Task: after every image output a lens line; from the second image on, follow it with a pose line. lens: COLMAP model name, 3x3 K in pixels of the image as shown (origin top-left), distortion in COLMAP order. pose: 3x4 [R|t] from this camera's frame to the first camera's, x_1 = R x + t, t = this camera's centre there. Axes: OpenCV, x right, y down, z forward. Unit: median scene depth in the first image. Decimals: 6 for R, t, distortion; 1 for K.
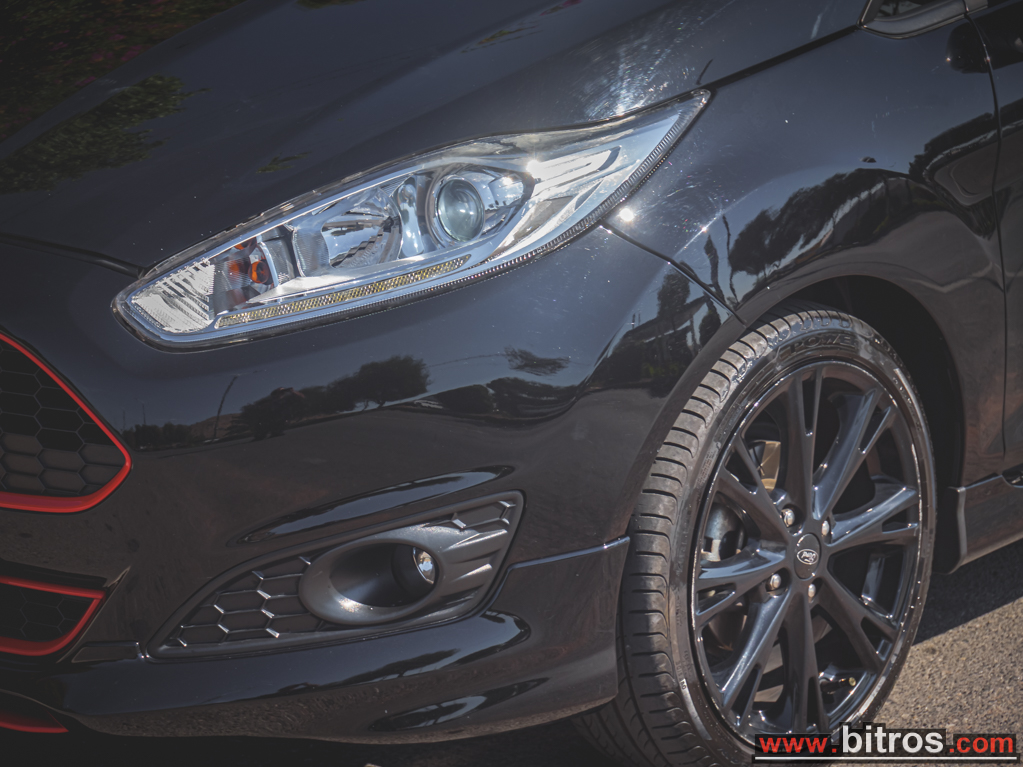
lens RADIAL K [[3532.8, 0, 508.0], [0, 3532.8, 384.7], [0, 0, 1]] dist [0.058816, 0.000000]
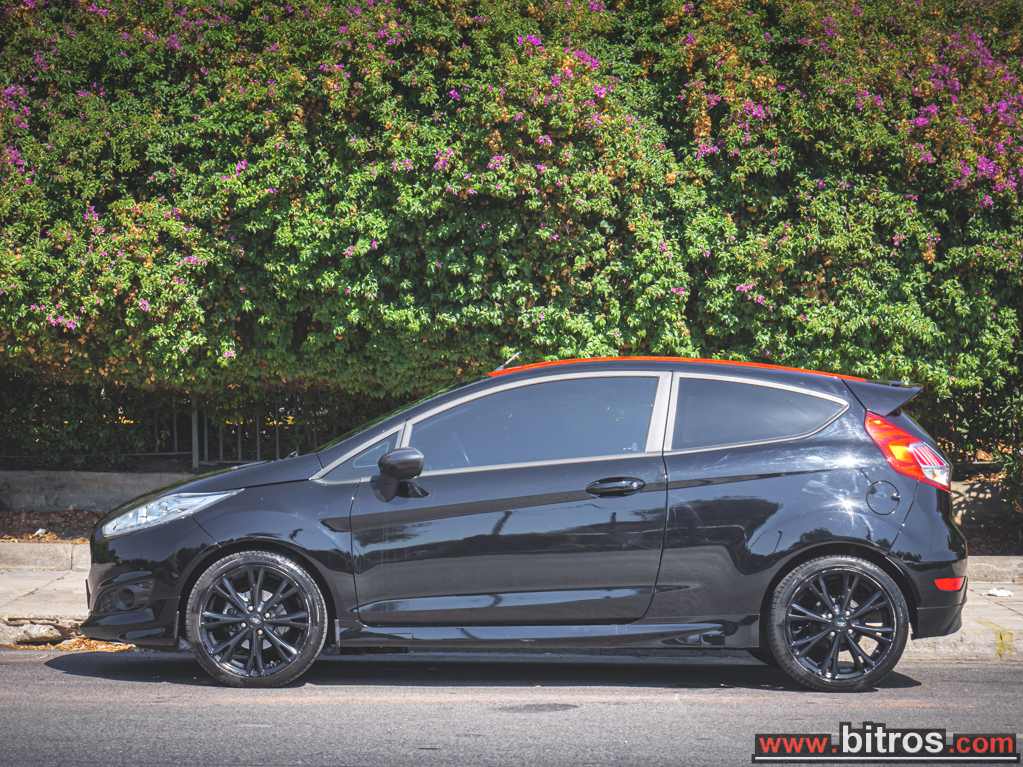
lens RADIAL K [[2364.2, 0, 516.4], [0, 2364.2, 385.0], [0, 0, 1]] dist [0.035951, 0.000000]
pose [[0.663038, -0.015676, -0.748422, 2.152862], [-0.201035, 0.959325, -0.198194, 0.253108], [0.721086, 0.281869, 0.632917, -0.404027]]
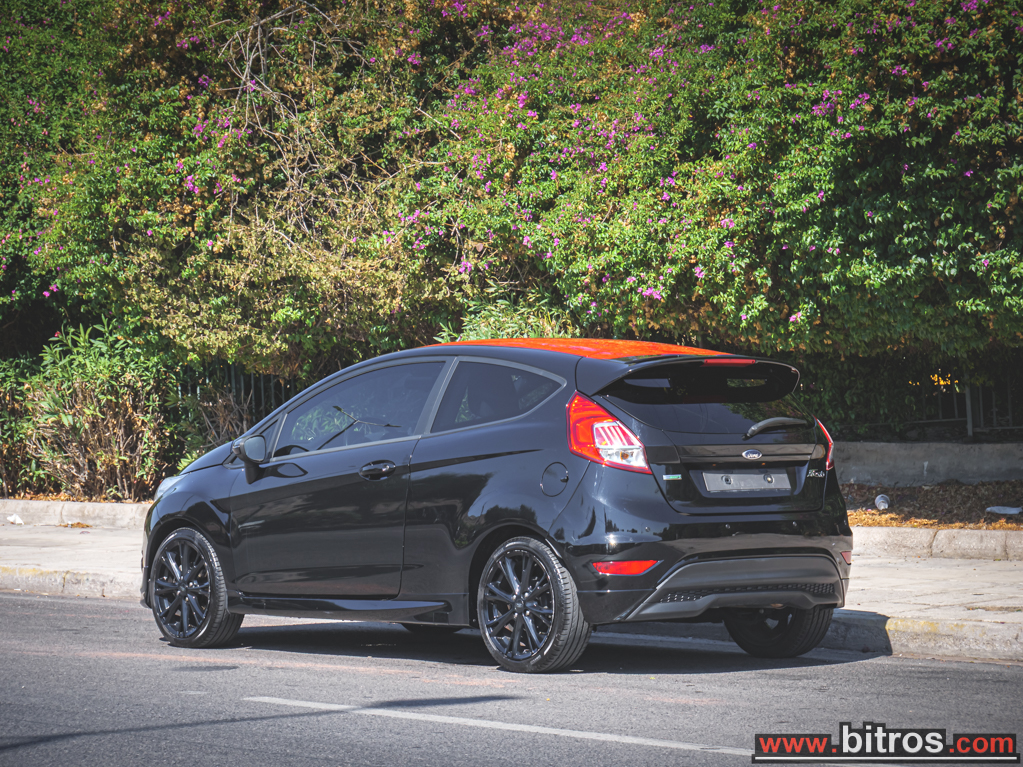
lens RADIAL K [[3532.8, 0, 510.8], [0, 3532.8, 383.7], [0, 0, 1]] dist [0.058816, 0.000000]
pose [[-0.160595, -0.000990, -0.987020, 4.230790], [-0.234160, 0.971489, 0.037125, -0.441676], [0.958842, 0.237083, -0.156248, 2.044770]]
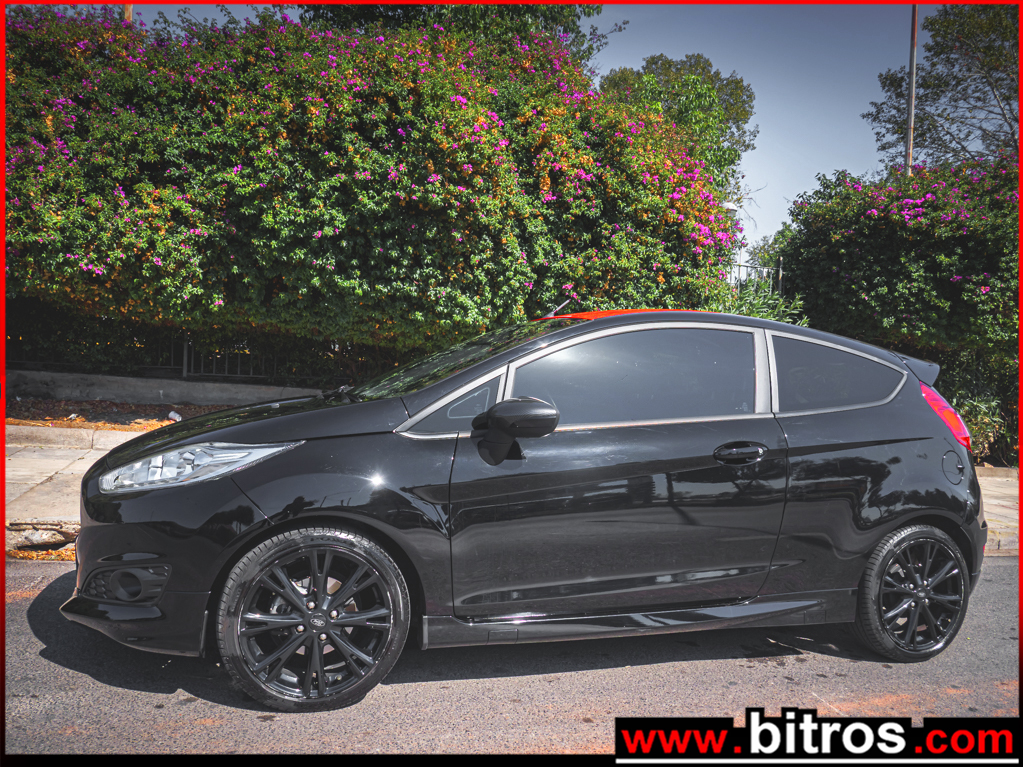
lens RADIAL K [[747.7, 0, 508.9], [0, 747.7, 385.2], [0, 0, 1]] dist [-0.042631, 0.021173]
pose [[0.853139, 0.058850, -0.518353, 0.506597], [-0.196109, 0.956917, -0.214128, -0.031052], [0.483420, 0.284335, 0.827925, 0.592377]]
